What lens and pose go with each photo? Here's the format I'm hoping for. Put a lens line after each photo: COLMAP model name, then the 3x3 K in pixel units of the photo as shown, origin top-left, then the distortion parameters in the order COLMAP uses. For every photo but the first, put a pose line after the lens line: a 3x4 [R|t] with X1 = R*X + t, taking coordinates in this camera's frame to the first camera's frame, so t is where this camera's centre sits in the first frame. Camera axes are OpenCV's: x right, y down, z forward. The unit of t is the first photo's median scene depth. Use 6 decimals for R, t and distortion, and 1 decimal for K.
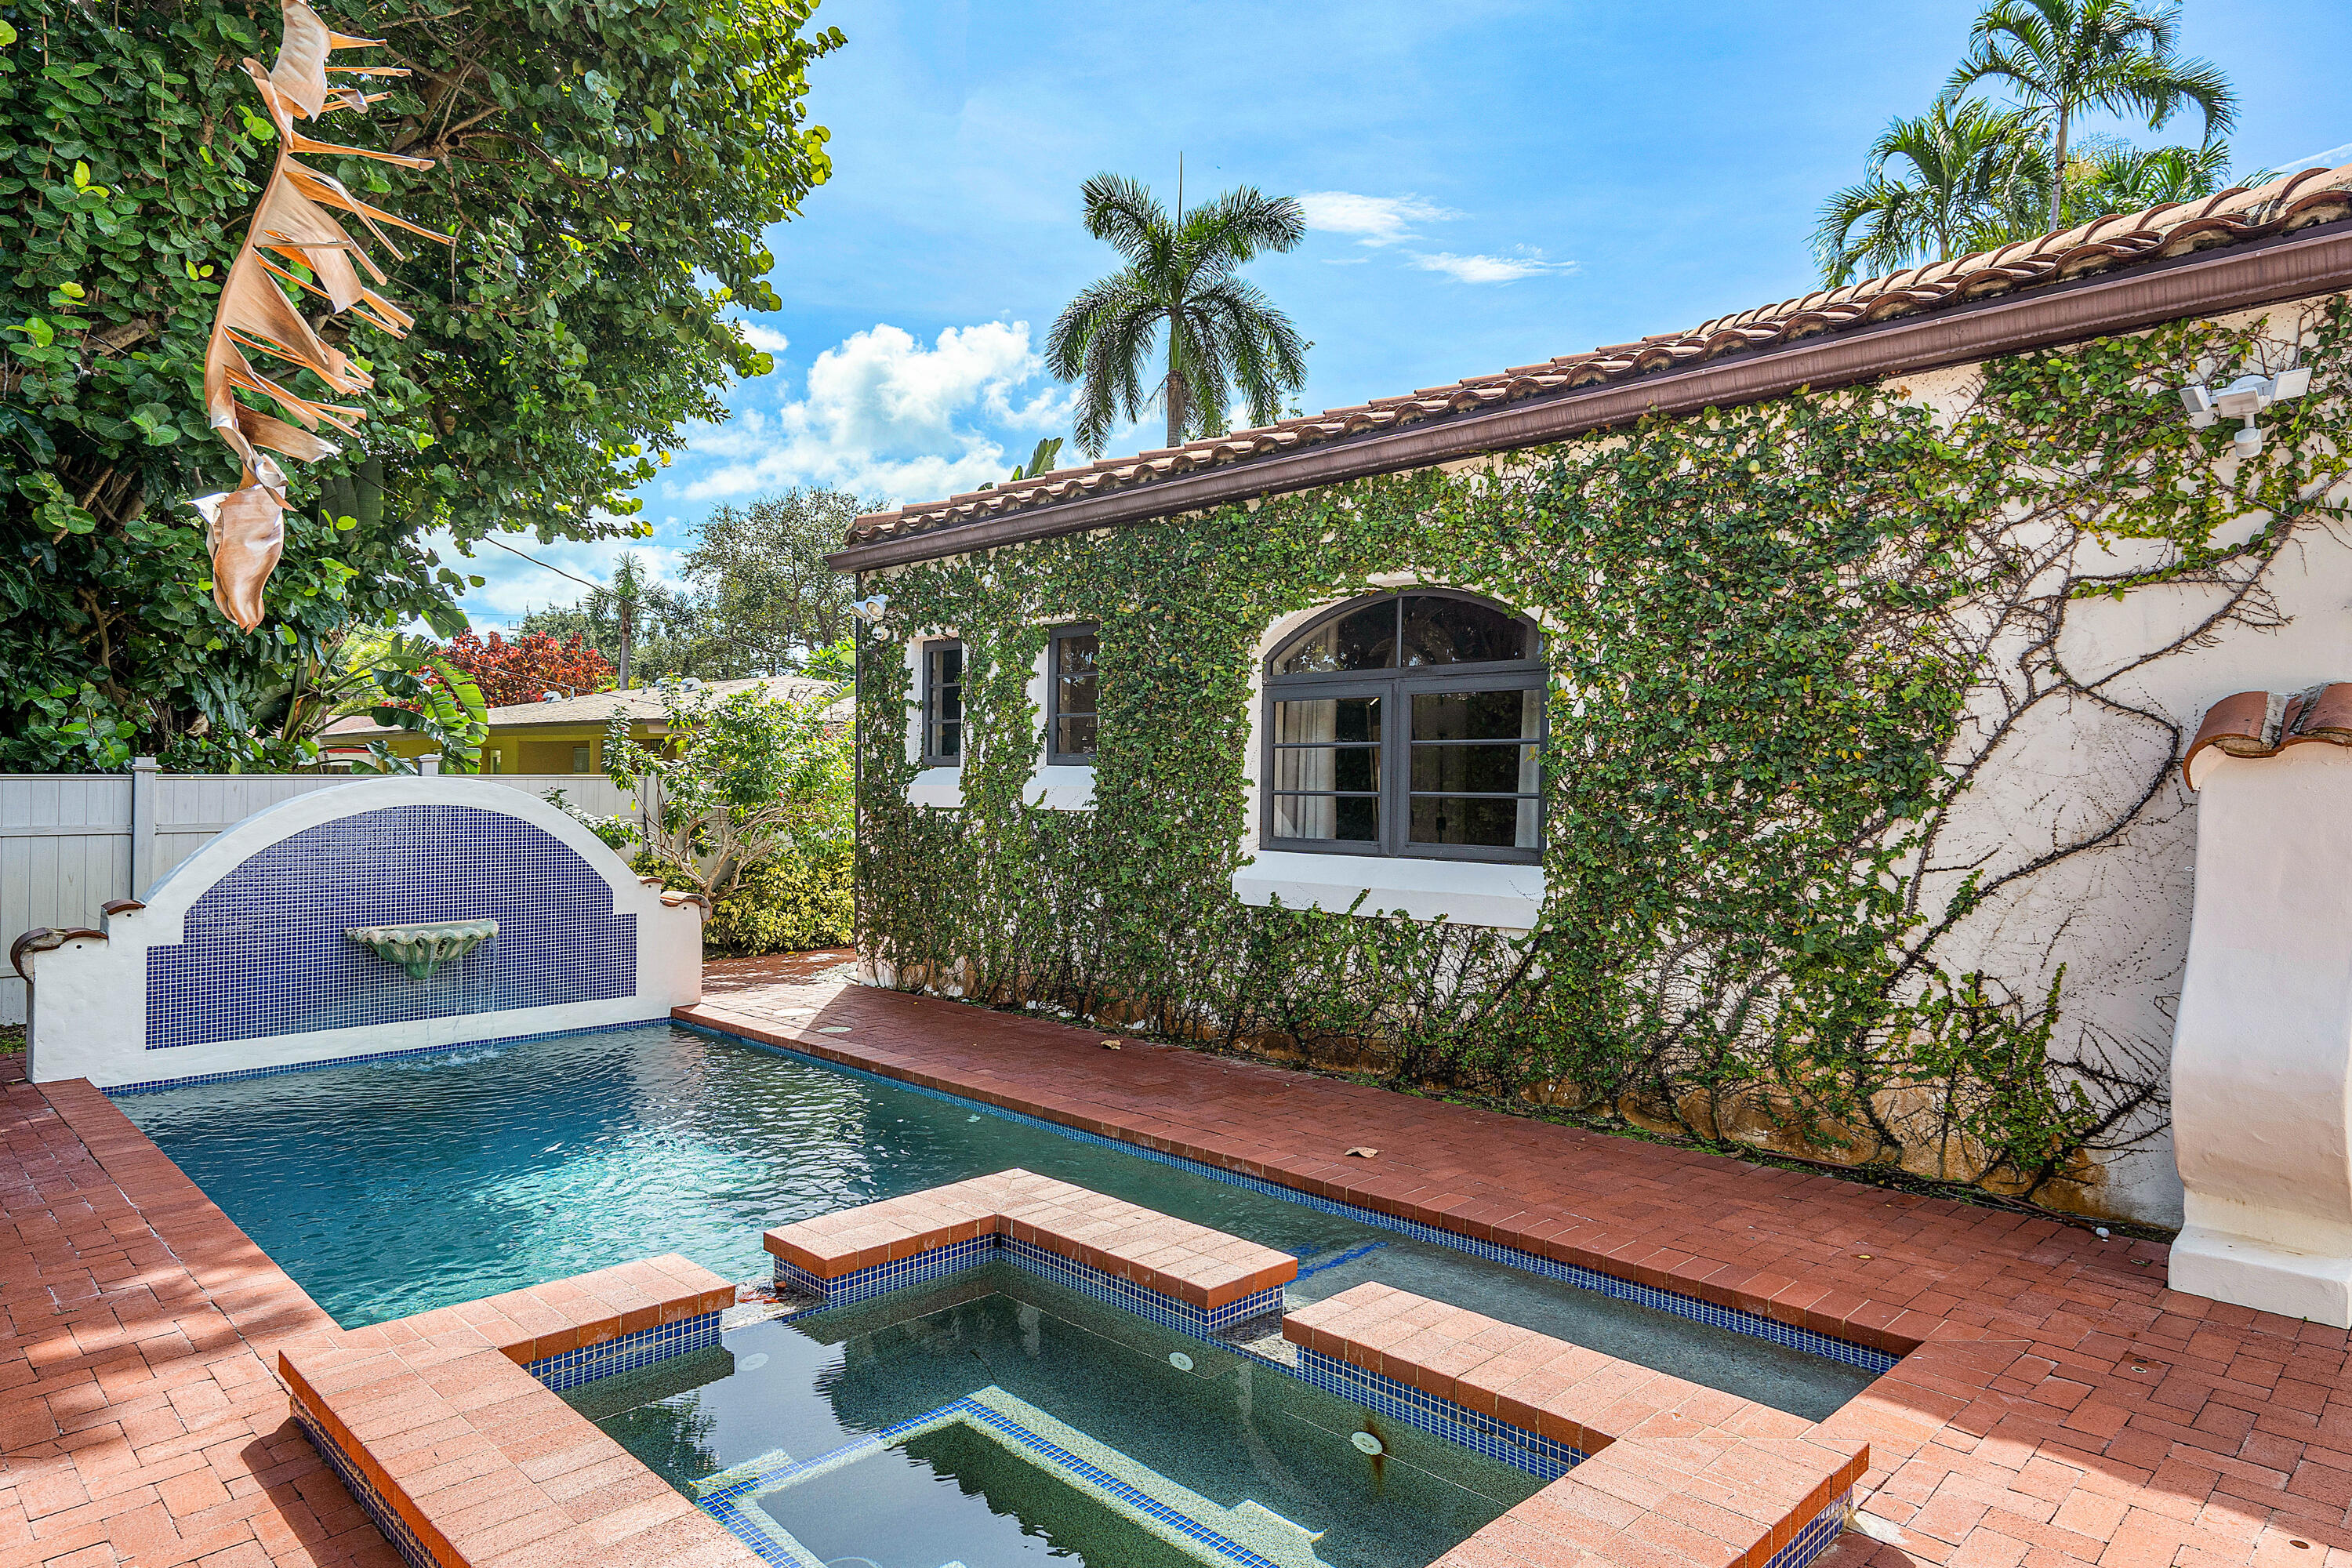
lens RADIAL K [[1387.0, 0, 1190.9], [0, 1387.0, 783.5], [0, 0, 1]] dist [0.000316, -0.002408]
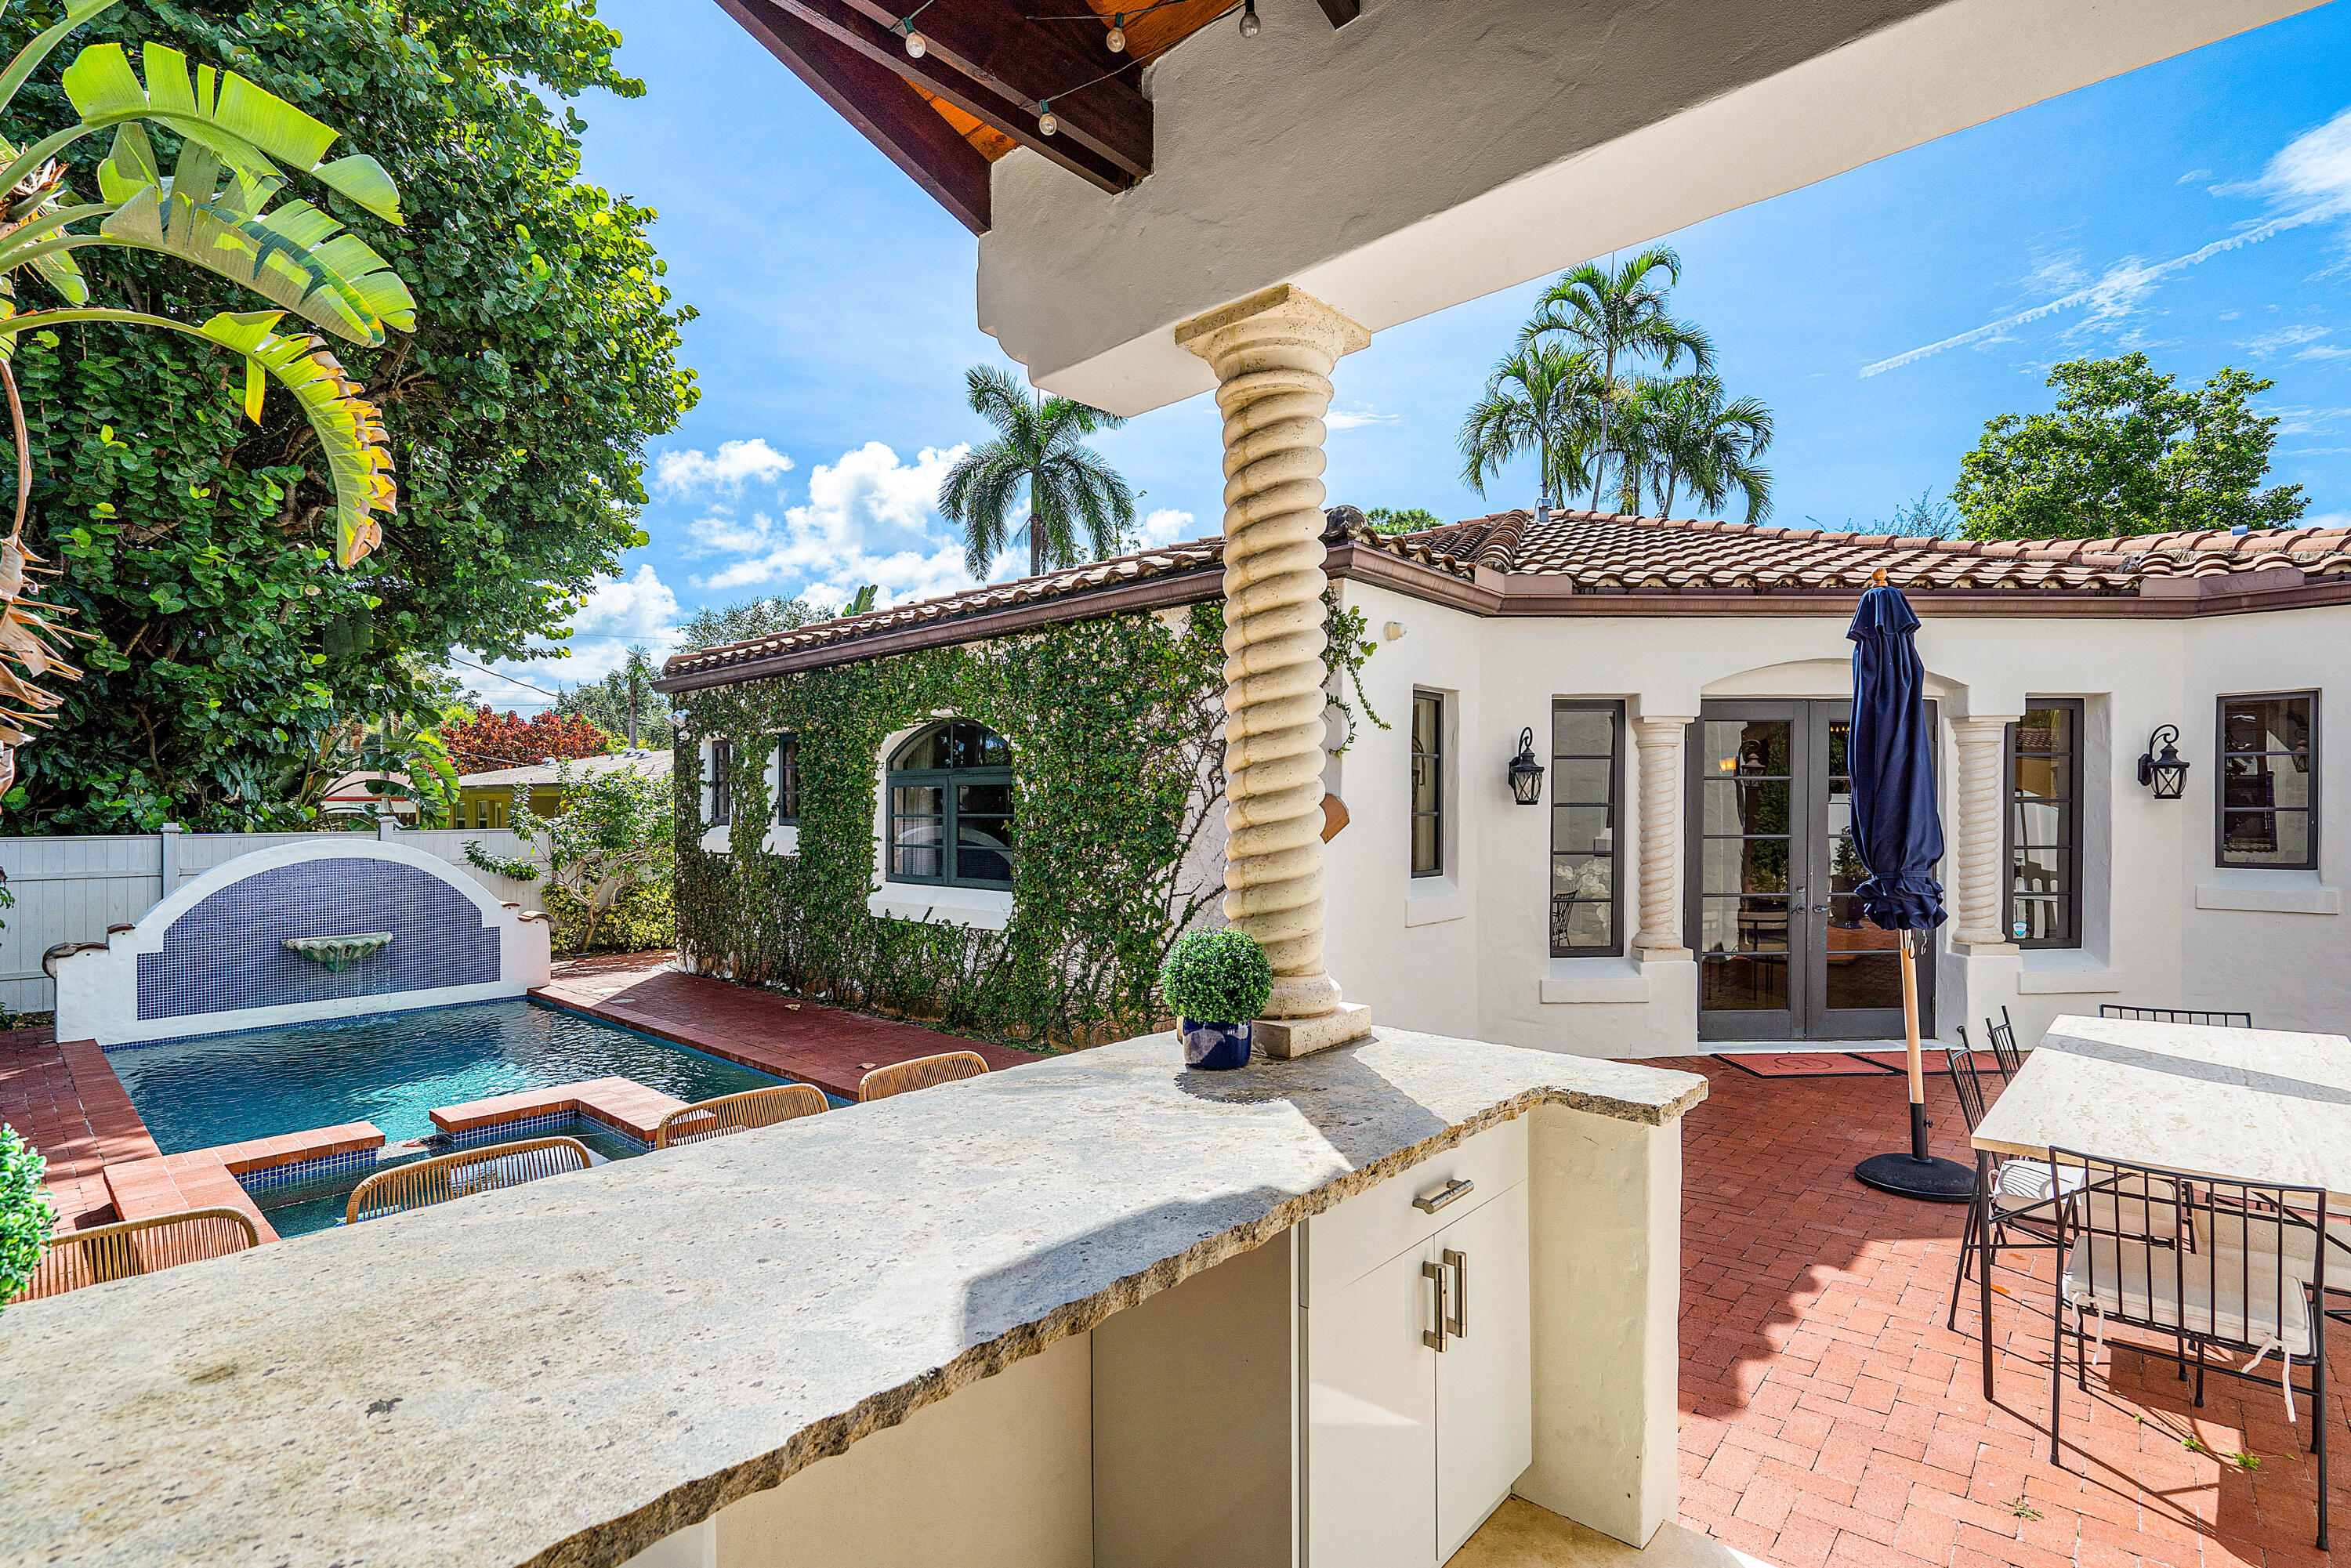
lens RADIAL K [[1073.3, 0, 1189.3], [0, 1073.3, 816.8], [0, 0, 1]] dist [-0.011742, 0.001746]
pose [[0.998141, -0.008799, 0.060312, 0.292742], [0.008506, 0.999951, 0.005120, -0.026442], [-0.060354, -0.004597, 0.998166, -0.212796]]
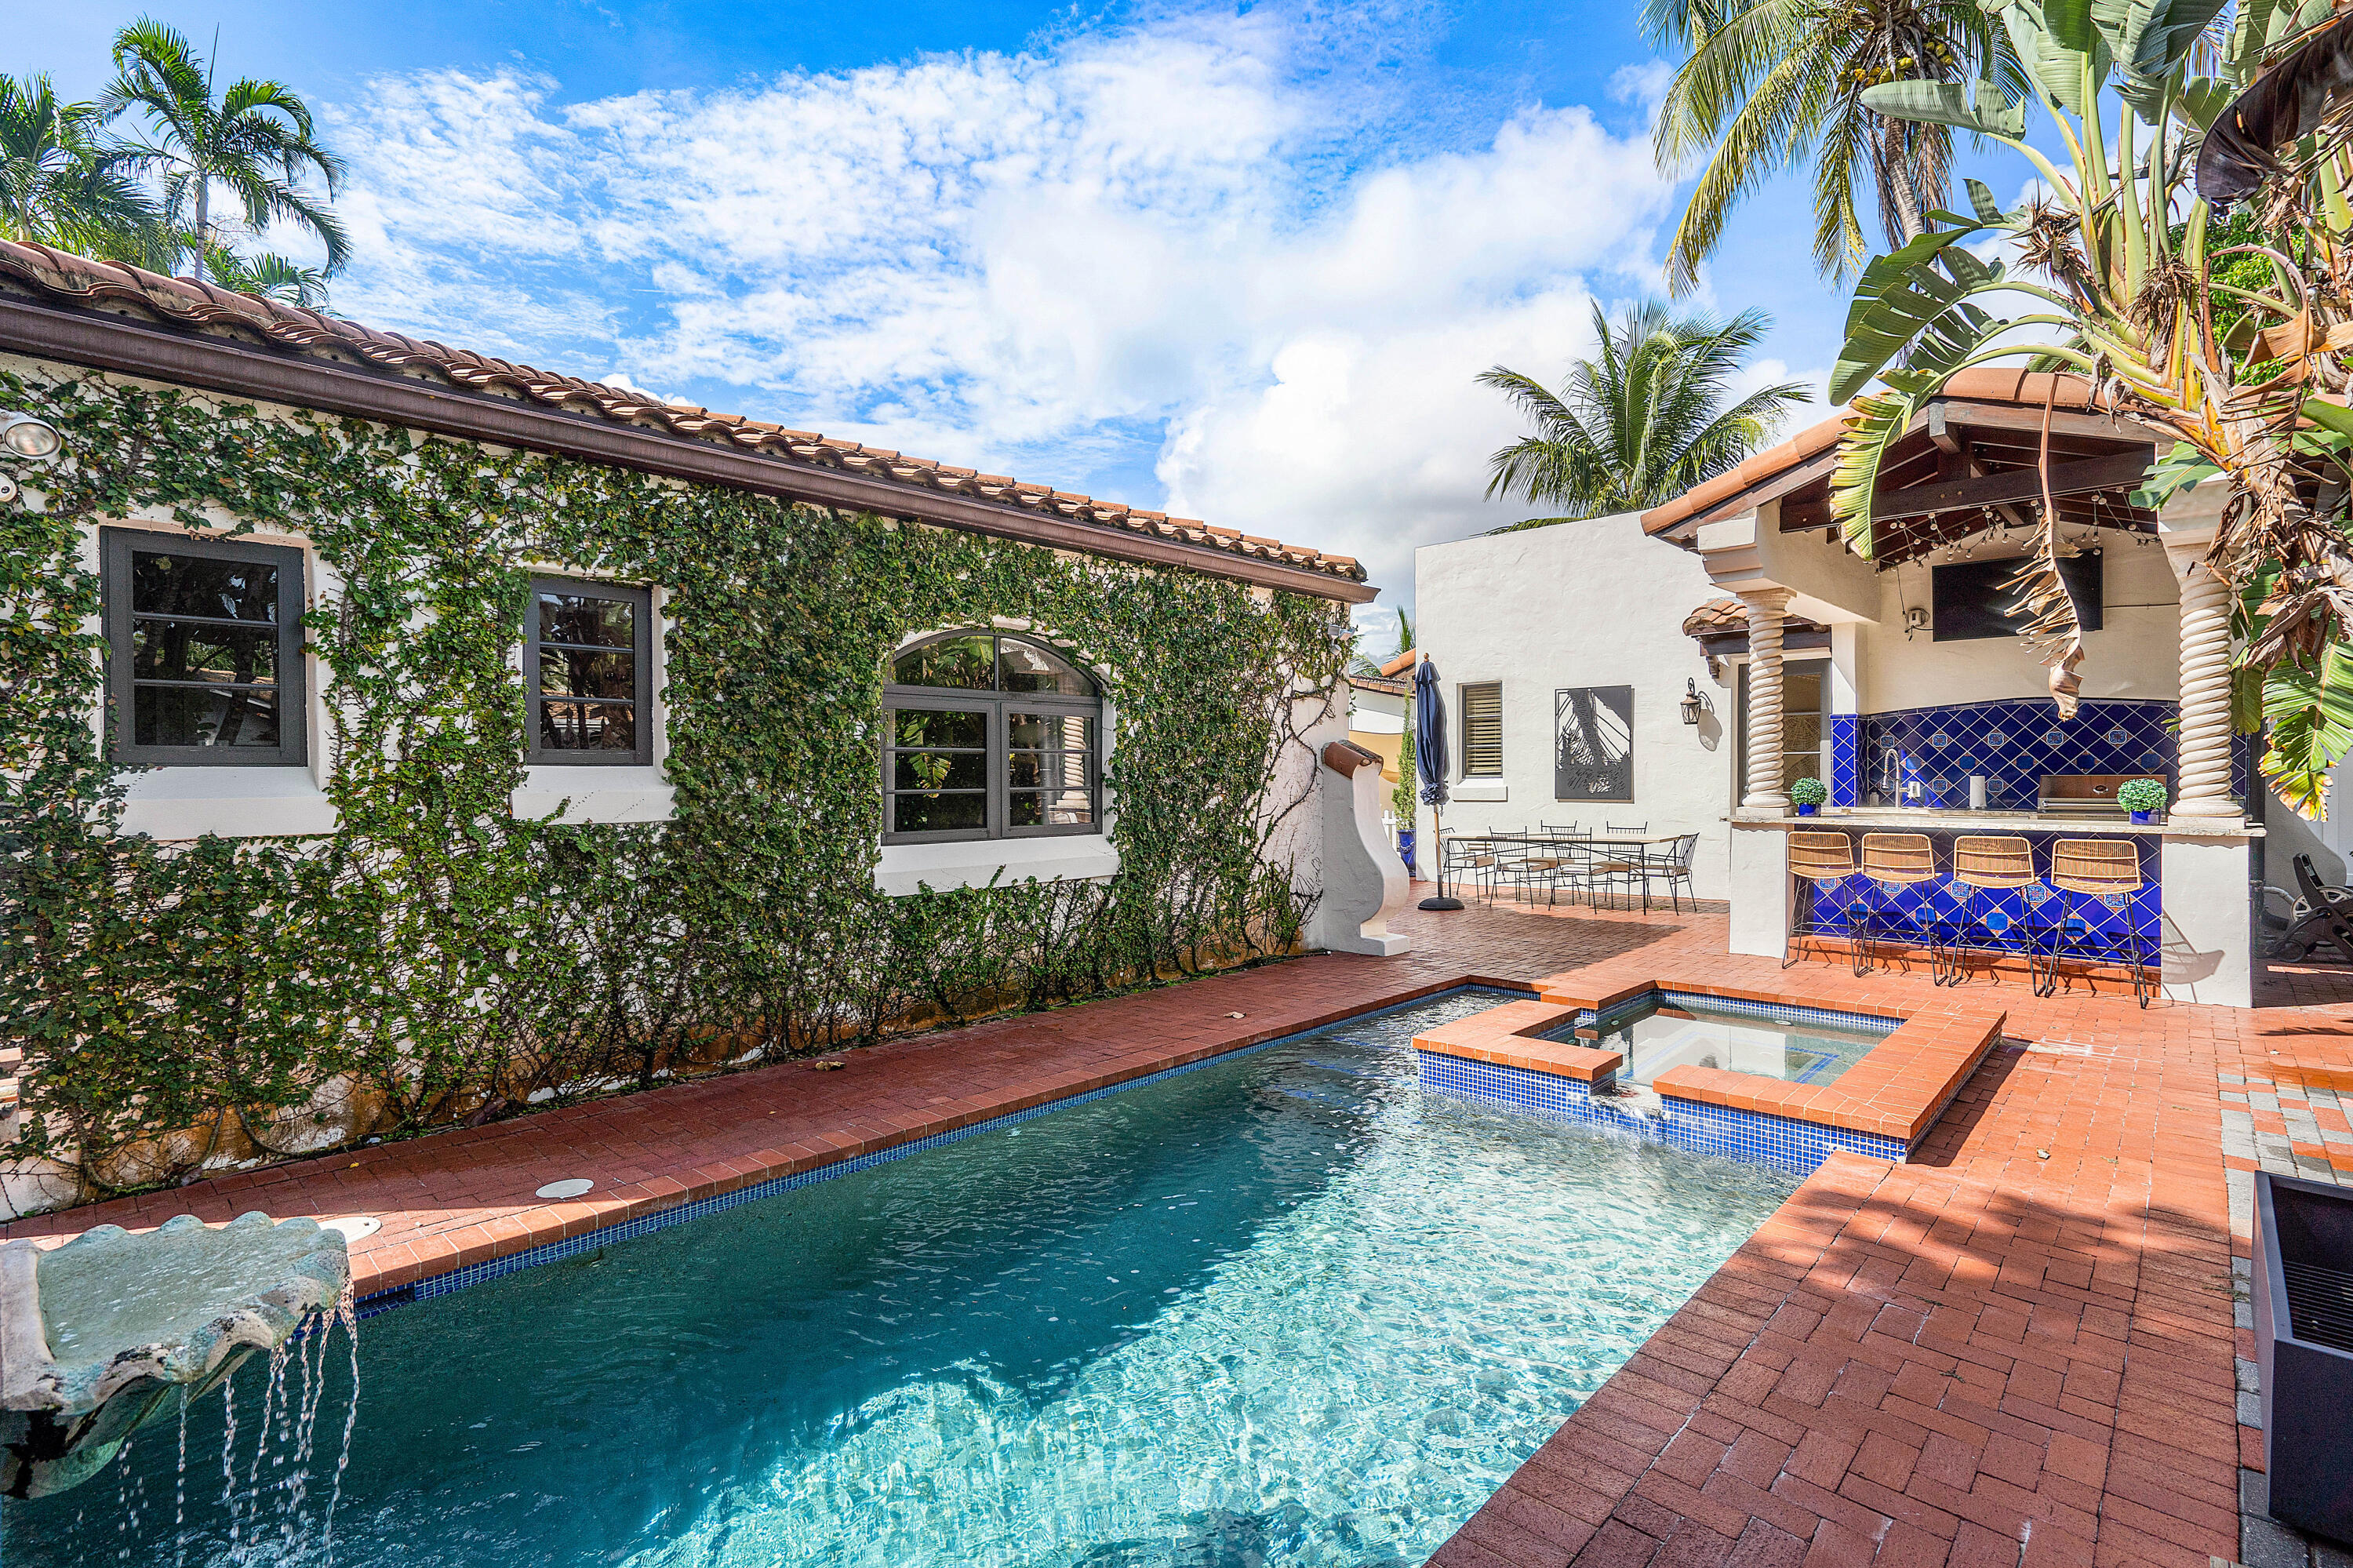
lens RADIAL K [[1074.3, 0, 1194.4], [0, 1074.3, 804.7], [0, 0, 1]] dist [-0.011742, 0.001746]
pose [[-0.017055, -0.026848, 0.999494, -0.712336], [0.015122, 0.999518, 0.027107, -0.002240], [-0.999740, 0.015577, -0.016641, 0.702714]]
